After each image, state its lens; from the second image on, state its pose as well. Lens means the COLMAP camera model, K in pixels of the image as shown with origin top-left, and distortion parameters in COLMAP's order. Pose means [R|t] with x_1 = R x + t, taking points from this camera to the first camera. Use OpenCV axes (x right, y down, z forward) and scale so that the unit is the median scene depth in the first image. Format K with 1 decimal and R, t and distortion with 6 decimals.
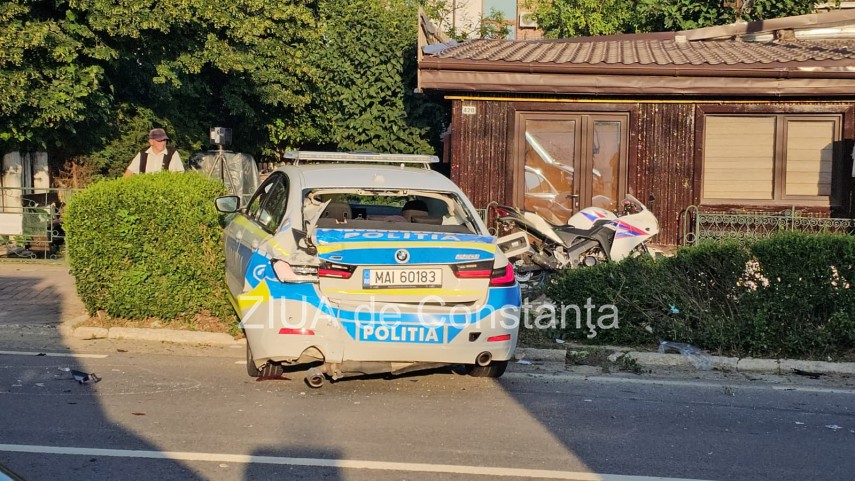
lens RADIAL K [[1428.0, 0, 469.4], [0, 1428.0, 218.5], [0, 0, 1]] dist [0.114952, 0.000000]
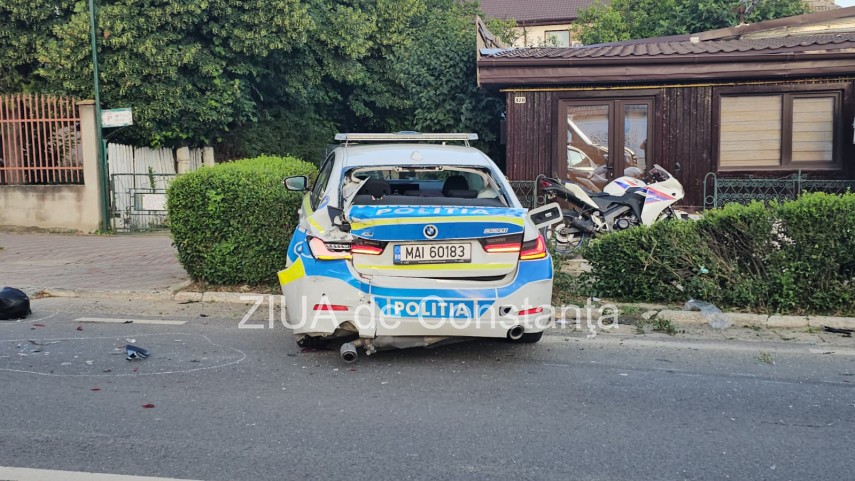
lens RADIAL K [[931.7, 0, 437.1], [0, 931.7, 217.8], [0, 0, 1]] dist [0.069443, 0.000000]
pose [[0.993221, -0.023083, -0.113924, 0.024660], [0.026770, 0.999163, 0.030944, -0.002661], [0.113115, -0.033784, 0.993007, 0.272720]]
